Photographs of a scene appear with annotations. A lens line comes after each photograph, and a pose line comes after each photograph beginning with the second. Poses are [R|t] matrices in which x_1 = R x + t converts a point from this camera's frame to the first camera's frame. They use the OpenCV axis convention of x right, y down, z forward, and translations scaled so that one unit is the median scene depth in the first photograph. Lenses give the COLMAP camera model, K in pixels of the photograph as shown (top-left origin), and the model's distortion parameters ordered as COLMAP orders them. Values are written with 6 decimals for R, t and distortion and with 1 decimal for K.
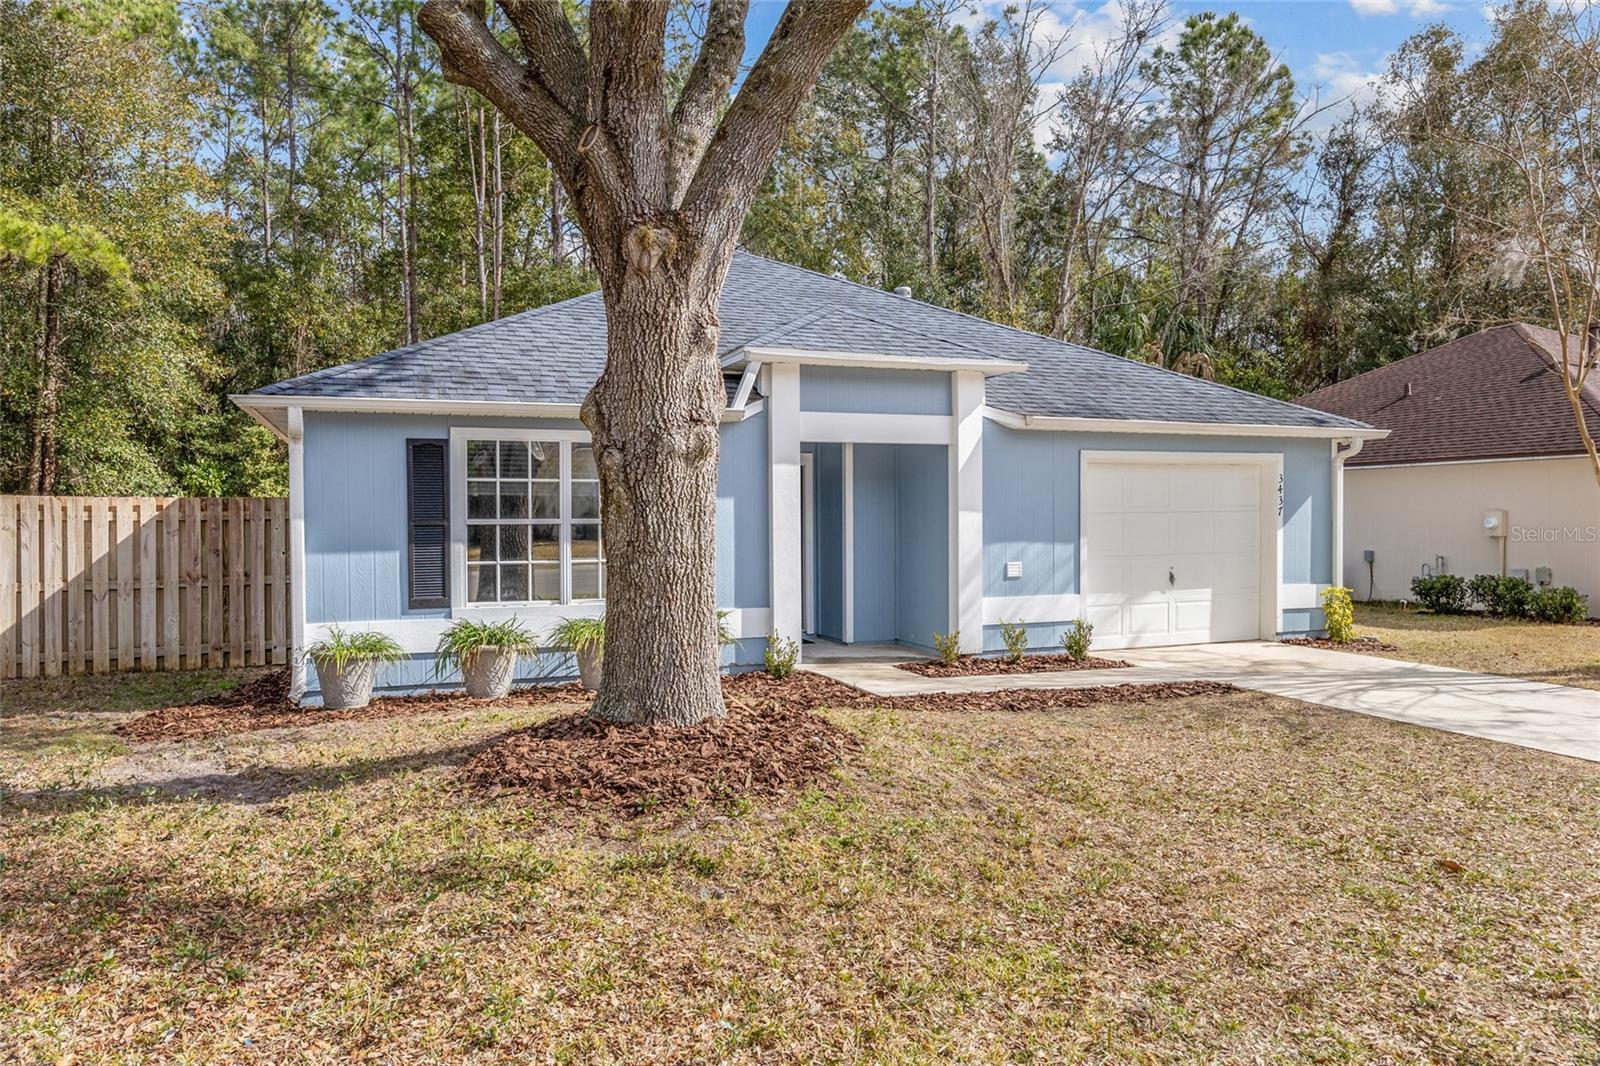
lens RADIAL K [[1072.7, 0, 800.0], [0, 1072.7, 533.0], [0, 0, 1]] dist [-0.004844, -0.000470]
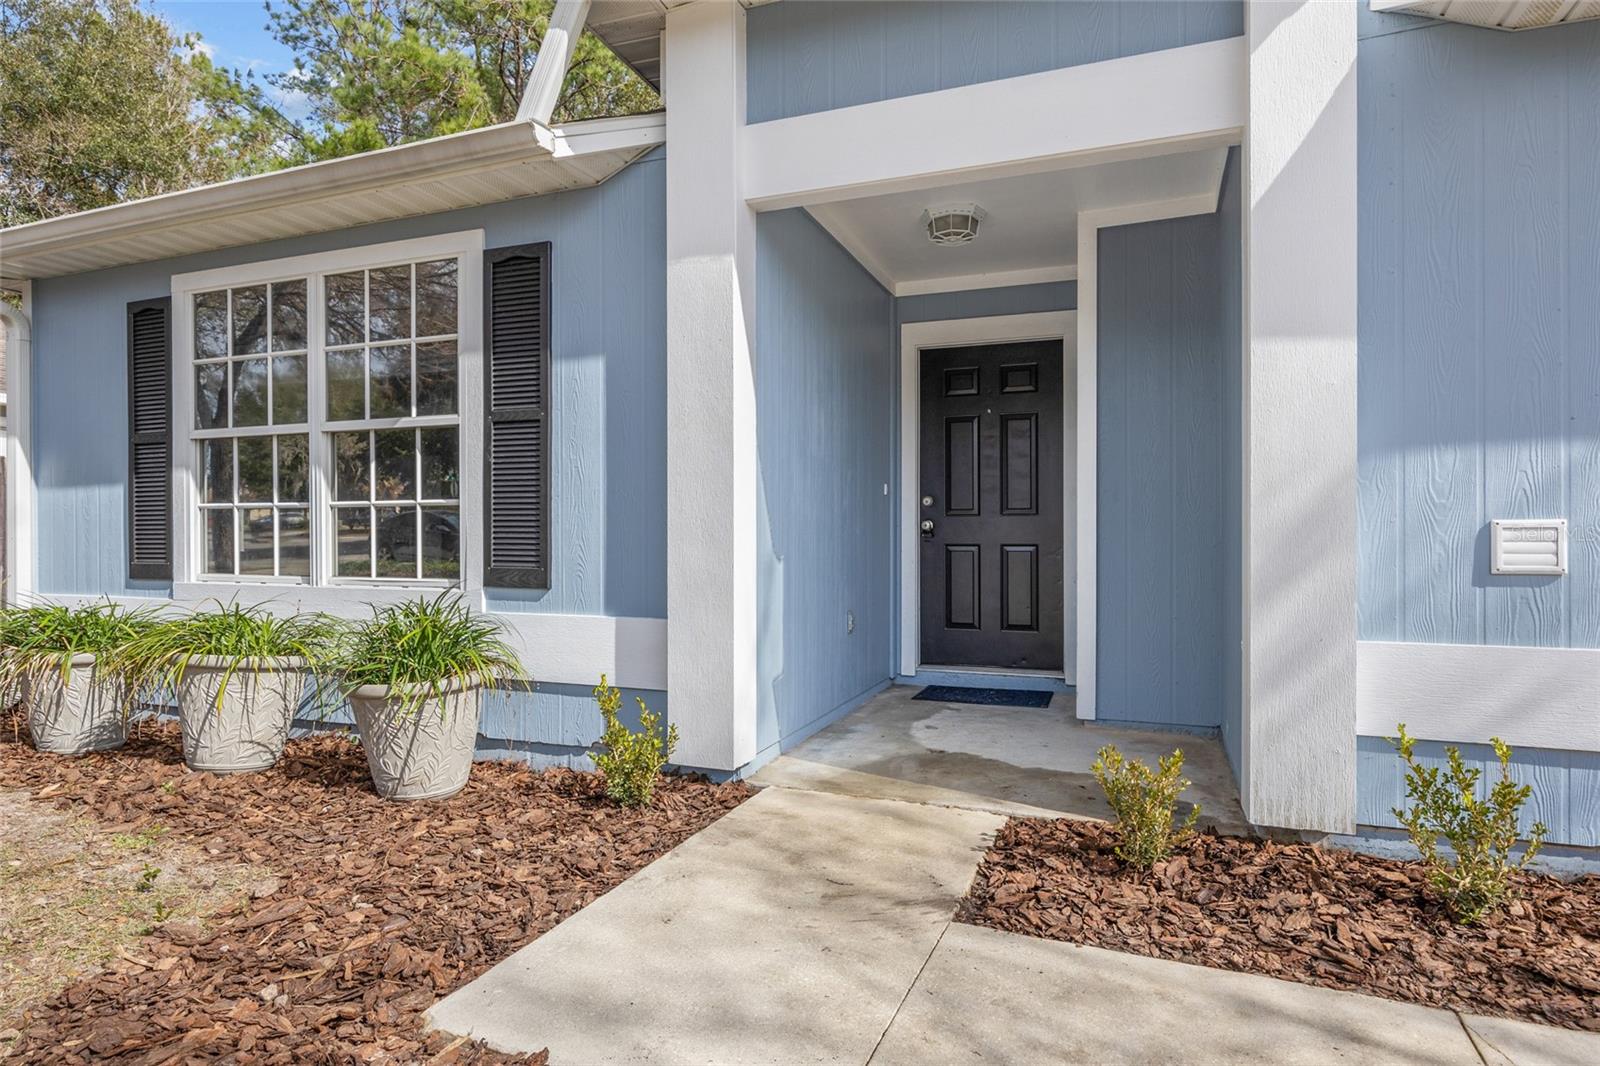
lens RADIAL K [[885.5, 0, 802.3], [0, 885.5, 533.8], [0, 0, 1]] dist [-0.006589, -0.000896]
pose [[0.744723, 0.005134, -0.667354, 0.223967], [-0.013253, 0.999887, -0.007097, 0.037188], [0.667242, 0.014130, 0.744707, 0.751577]]
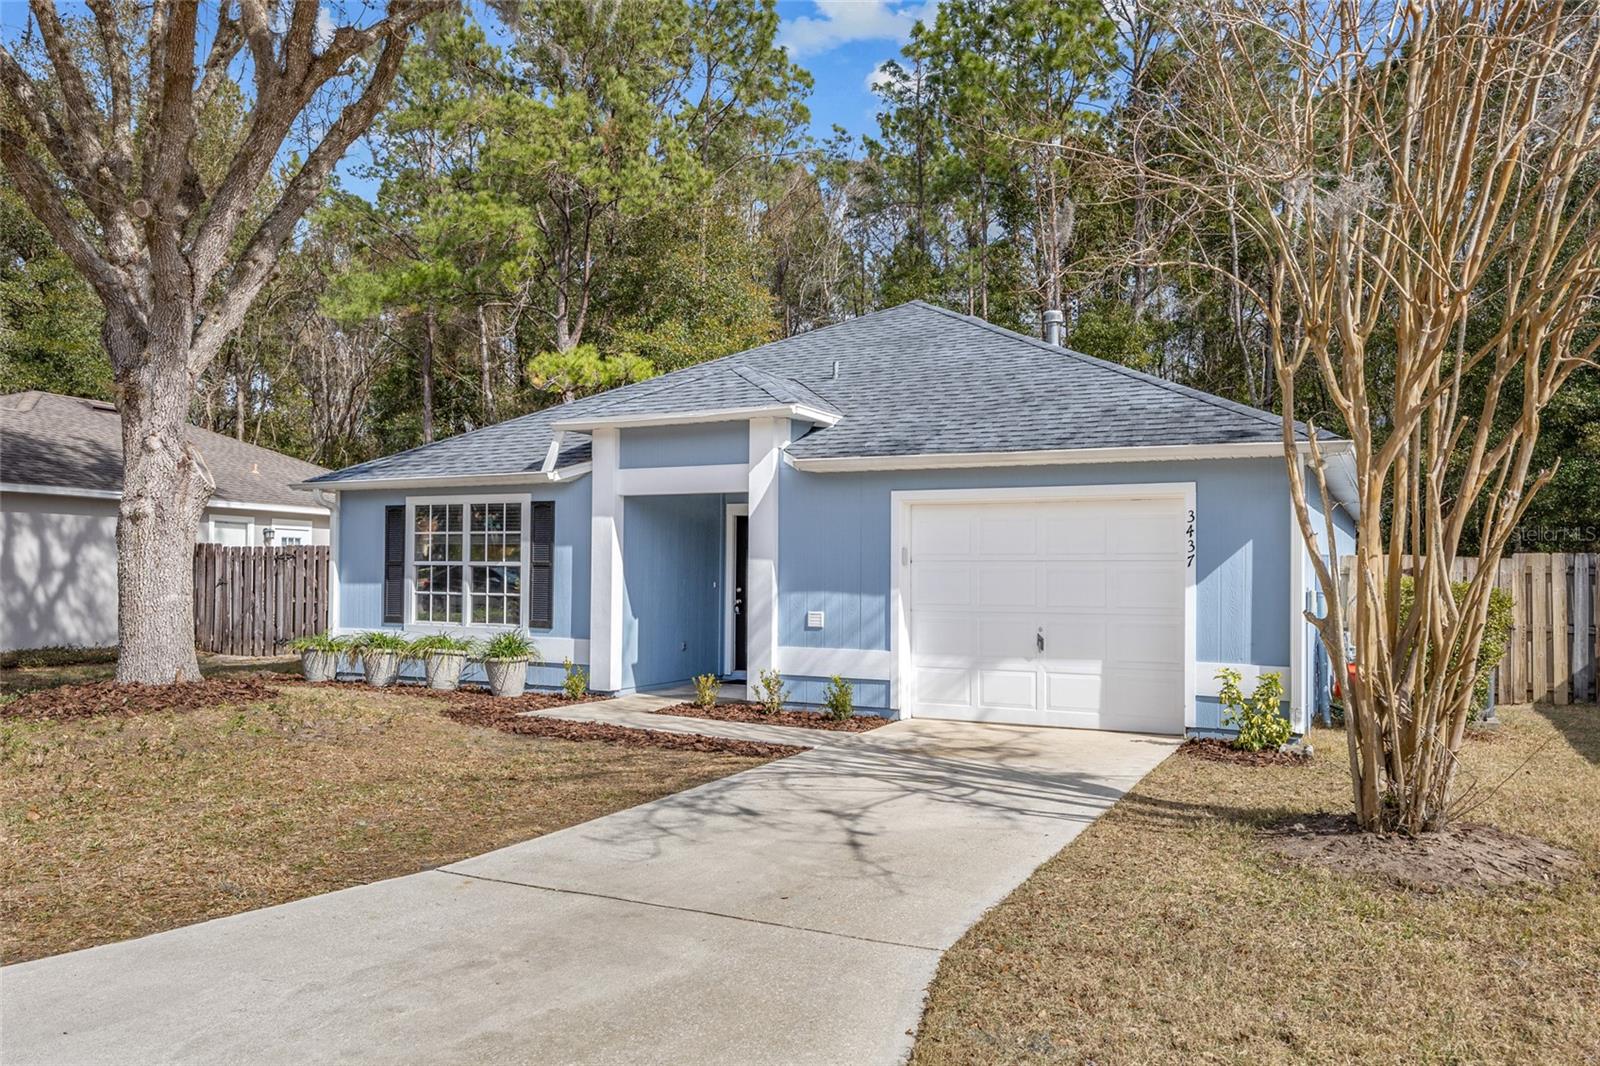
lens RADIAL K [[1147.0, 0, 801.3], [0, 1147.0, 534.7], [0, 0, 1]] dist [0.000049, -0.000400]
pose [[0.663245, -0.011241, -0.748318, 1.009367], [-0.023852, 0.999062, -0.036148, -0.004365], [0.748022, 0.041823, 0.662354, 0.329533]]
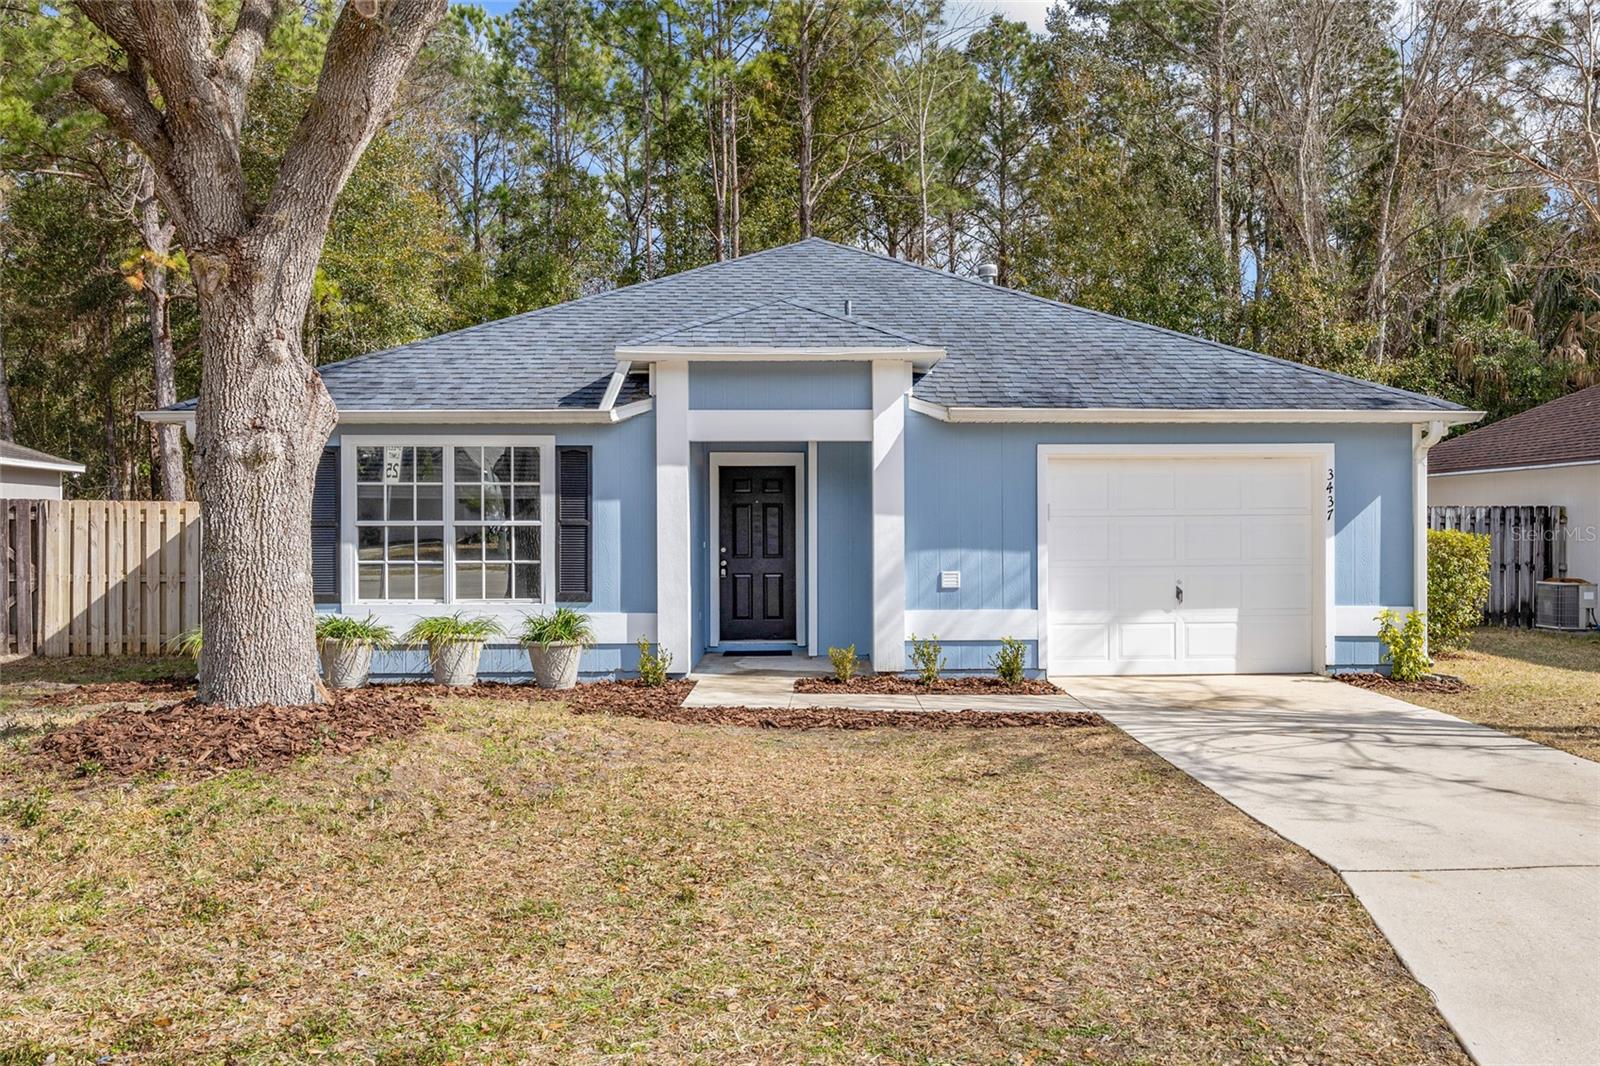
lens RADIAL K [[1197.5, 0, 835.5], [0, 1197.5, 519.7], [0, 0, 1]] dist [-0.004701, -0.001195]
pose [[0.943680, 0.001906, -0.330854, 0.463741], [-0.008048, 0.999820, -0.017195, 0.002254], [0.330761, 0.018889, 0.943525, 0.029546]]
